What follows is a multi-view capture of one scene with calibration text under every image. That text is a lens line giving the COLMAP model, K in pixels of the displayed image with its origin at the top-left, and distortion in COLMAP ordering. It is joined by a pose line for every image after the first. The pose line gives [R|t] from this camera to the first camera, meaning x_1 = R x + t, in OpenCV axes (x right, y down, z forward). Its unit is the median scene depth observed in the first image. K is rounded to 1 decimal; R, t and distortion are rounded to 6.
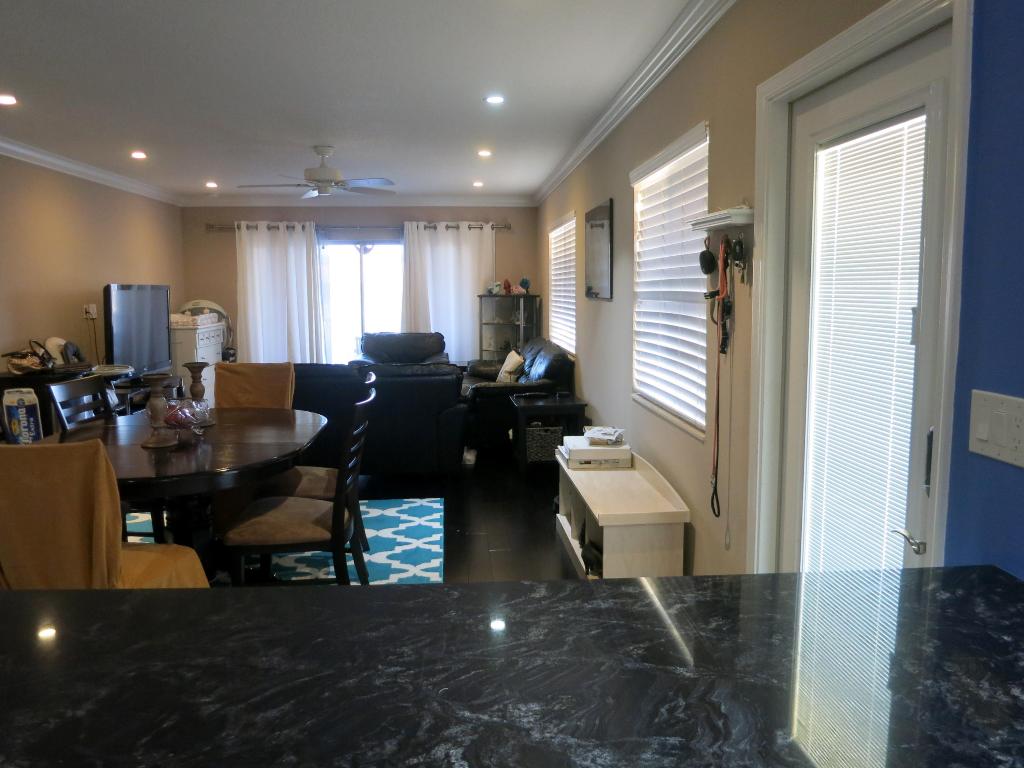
lens RADIAL K [[799.2, 0, 506.5], [0, 799.2, 389.0], [0, 0, 1]] dist [-0.012741, 0.032331]
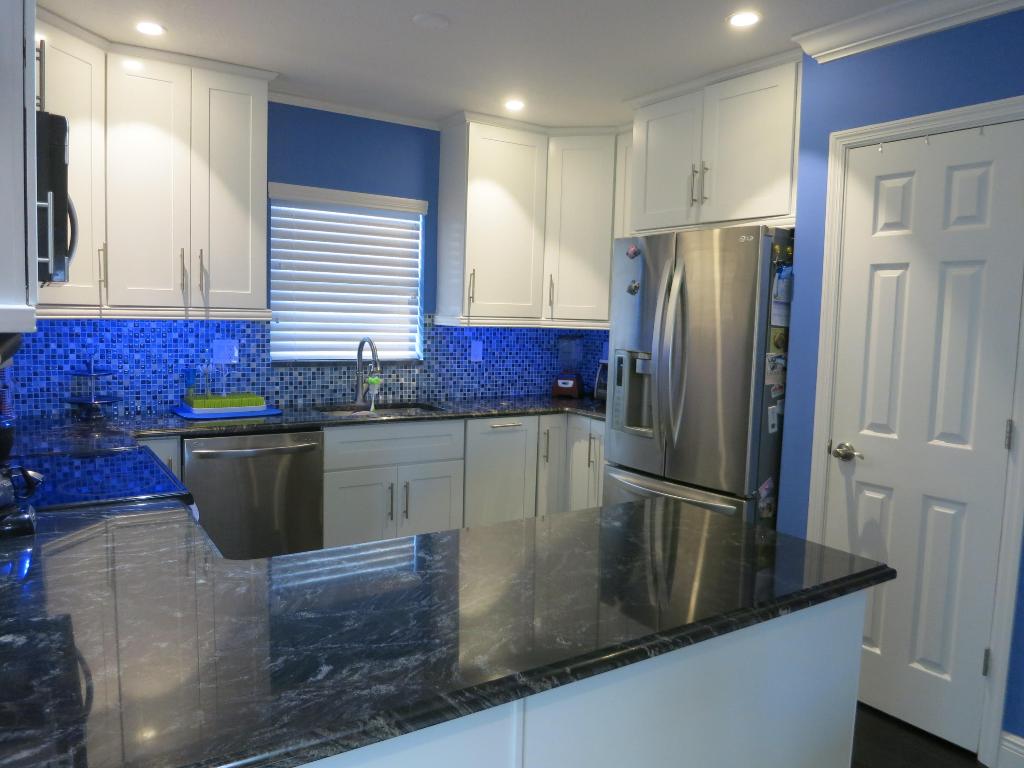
lens RADIAL K [[761.5, 0, 512.7], [0, 761.5, 378.9], [0, 0, 1]] dist [-0.001547, 0.002860]
pose [[-0.874567, 0.021503, -0.484427, 0.468238], [-0.084880, 0.976803, 0.196599, -0.239486], [0.477417, 0.213058, -0.852455, 1.914123]]
